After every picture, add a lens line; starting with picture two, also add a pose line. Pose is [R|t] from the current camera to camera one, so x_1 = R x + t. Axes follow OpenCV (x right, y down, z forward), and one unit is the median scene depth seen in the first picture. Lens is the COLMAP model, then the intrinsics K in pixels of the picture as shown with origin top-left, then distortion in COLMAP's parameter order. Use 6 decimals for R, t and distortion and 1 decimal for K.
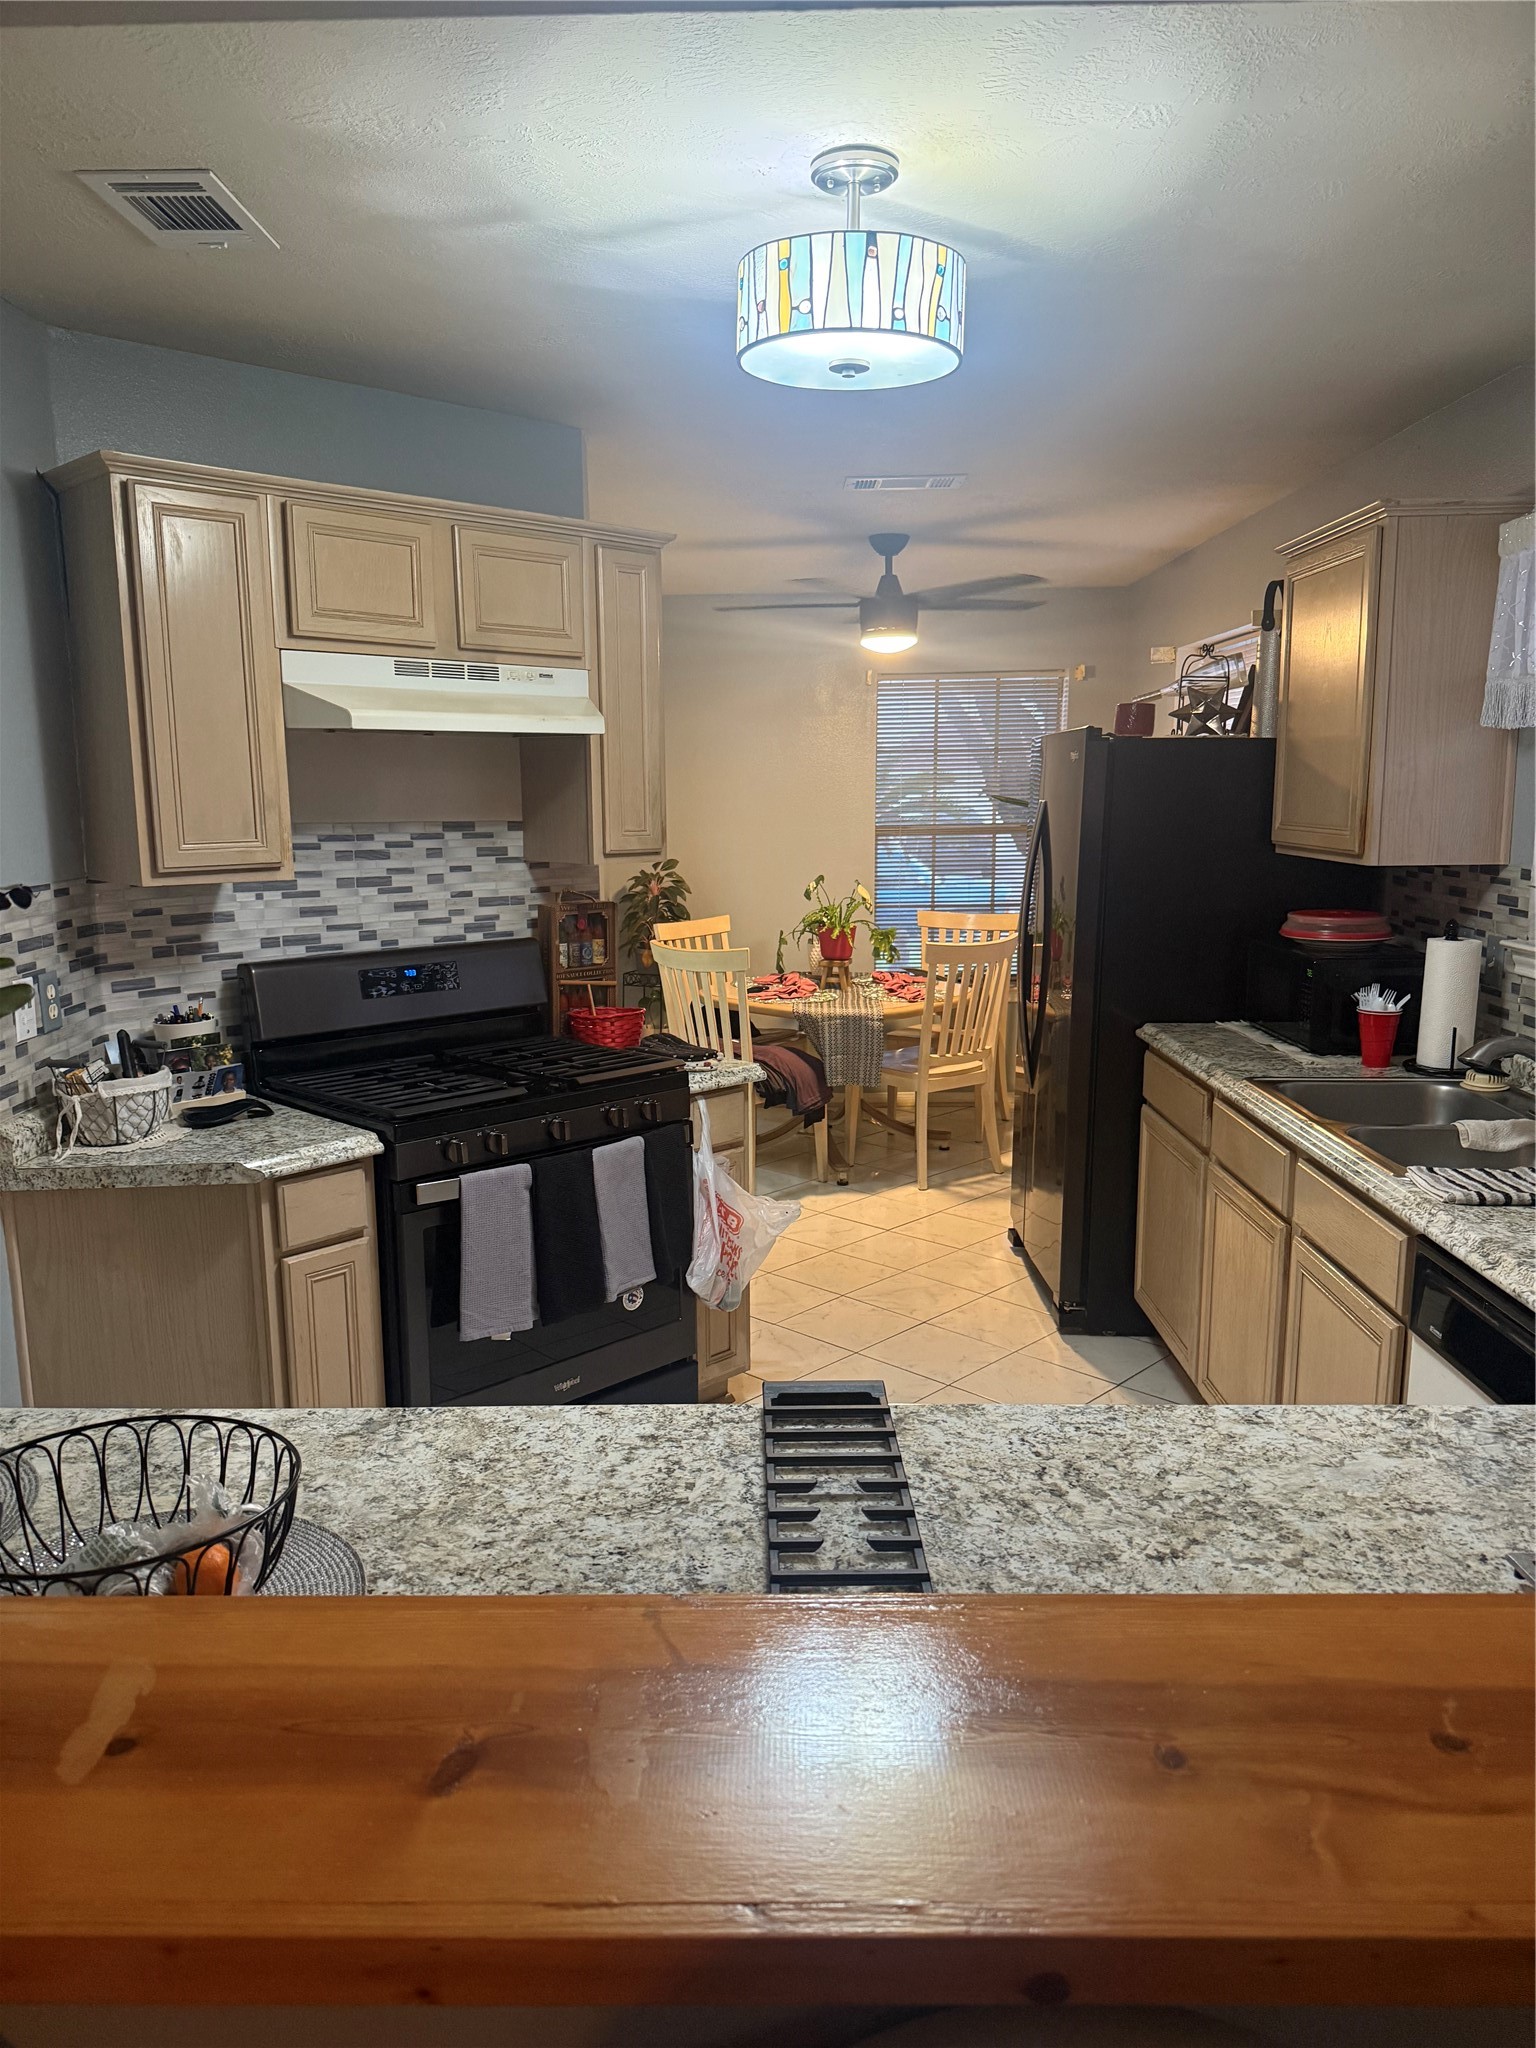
lens RADIAL K [[1418.0, 0, 767.1], [0, 1418.0, 1028.8], [0, 0, 1]] dist [0.005174, 0.000389]
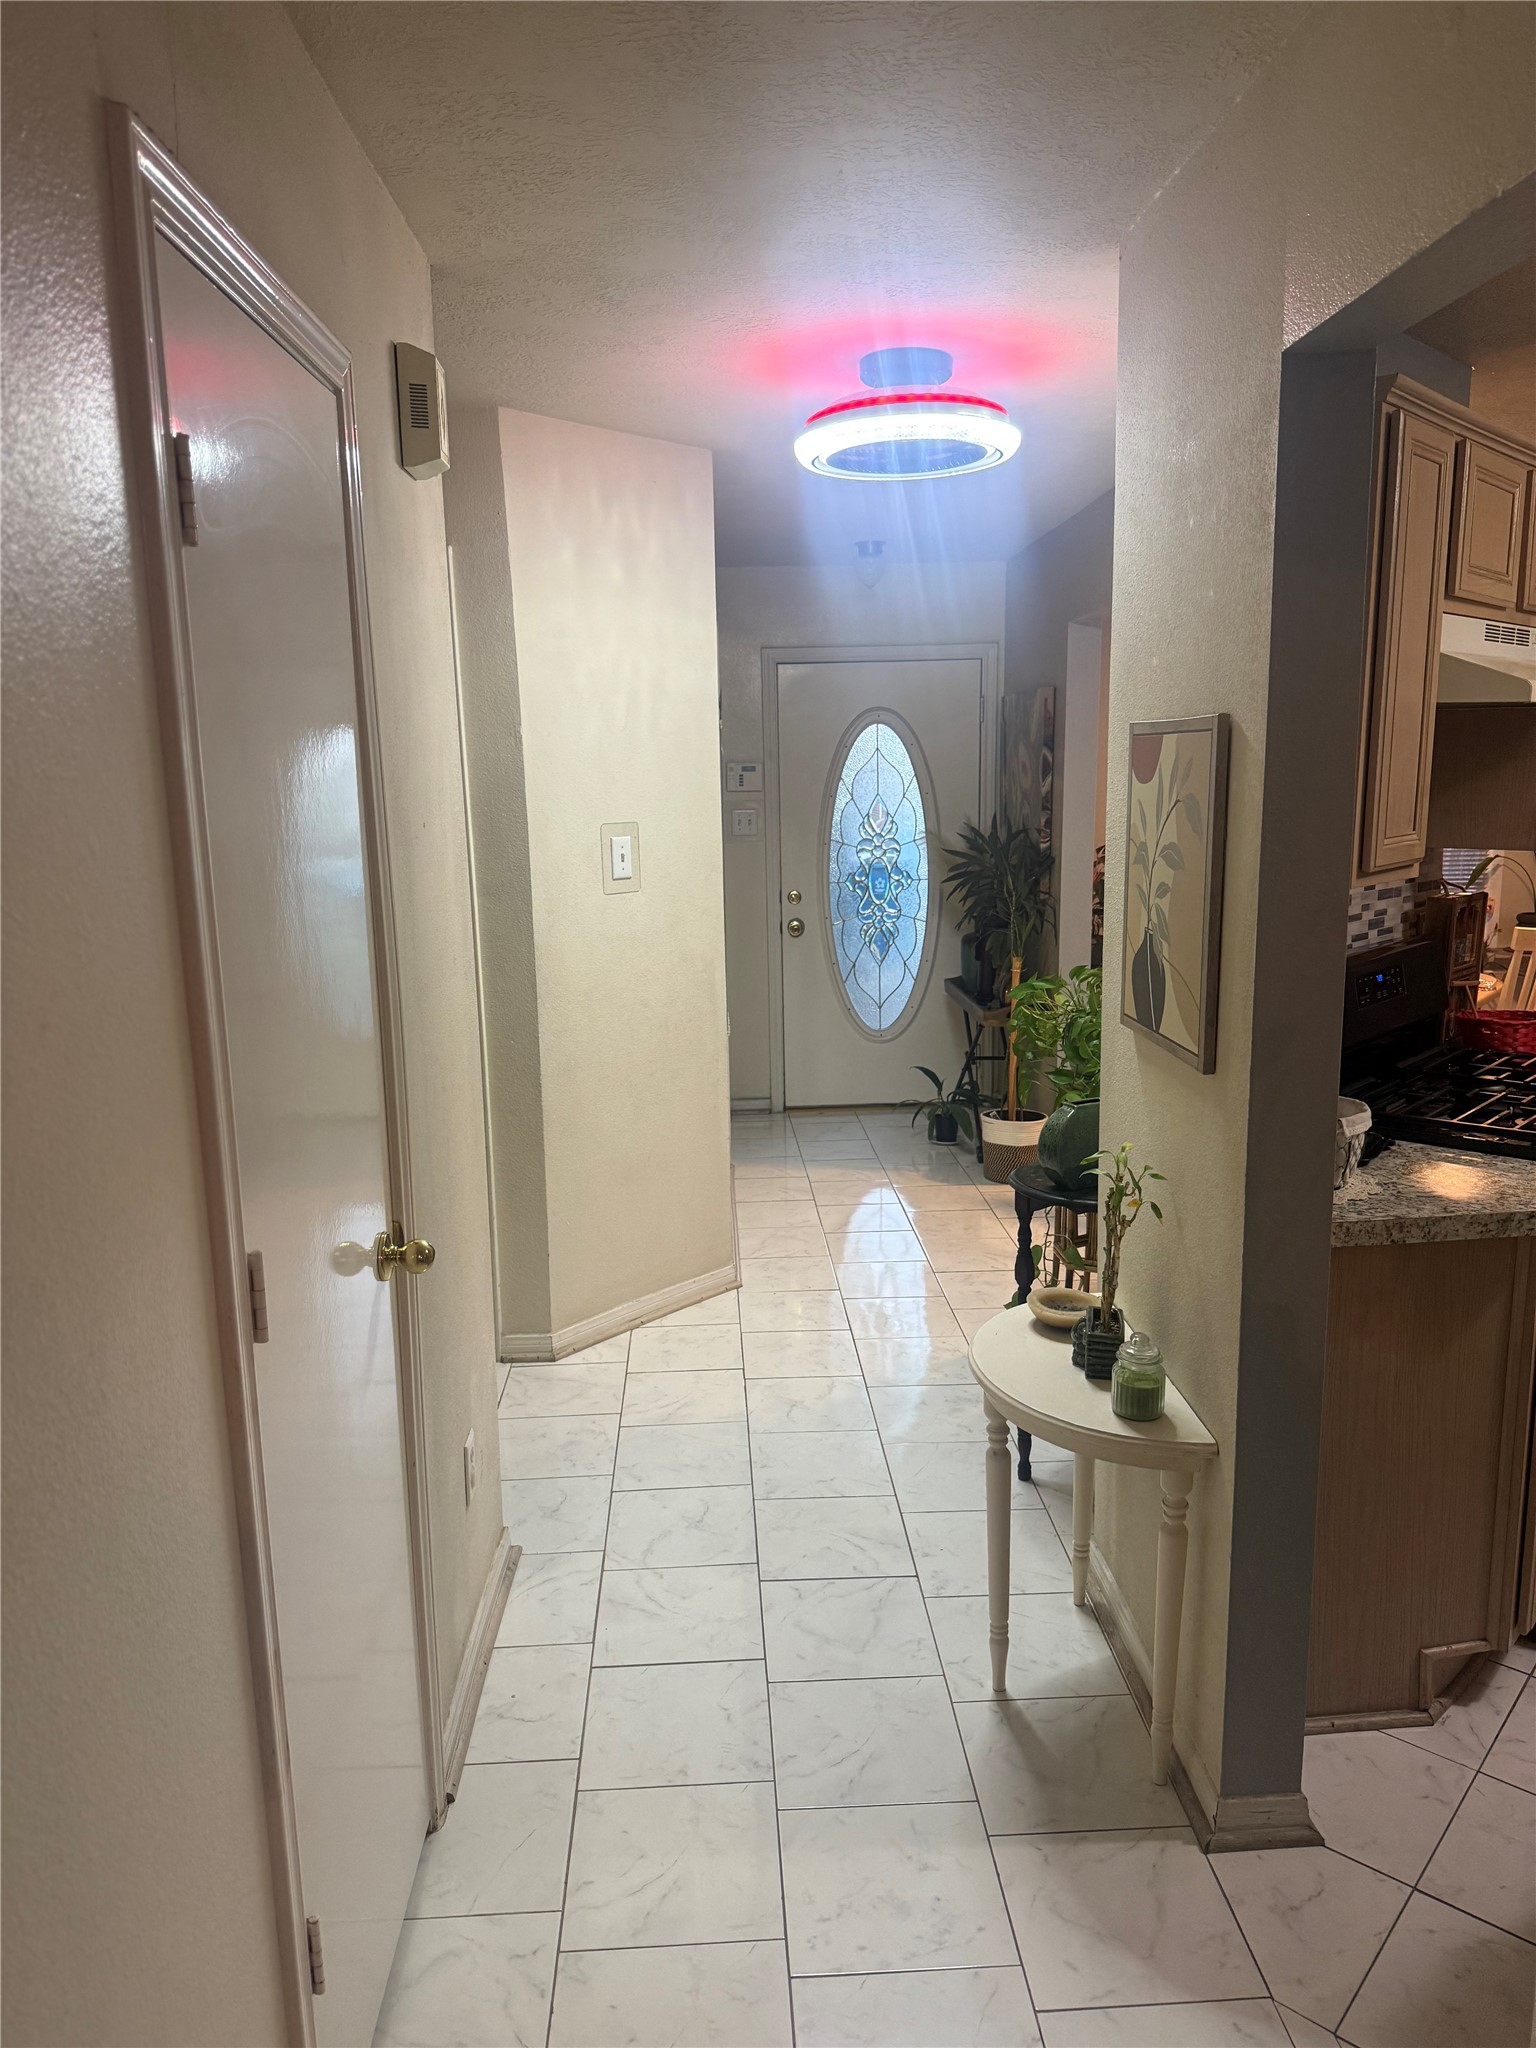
lens RADIAL K [[1418.0, 0, 770.0], [0, 1418.0, 1019.6], [0, 0, 1]] dist [0.005174, 0.000389]
pose [[0.998846, -0.016690, 0.045031, -0.862613], [0.015984, 0.999744, 0.016004, -0.042050], [-0.045286, -0.015266, 0.998857, 0.160128]]
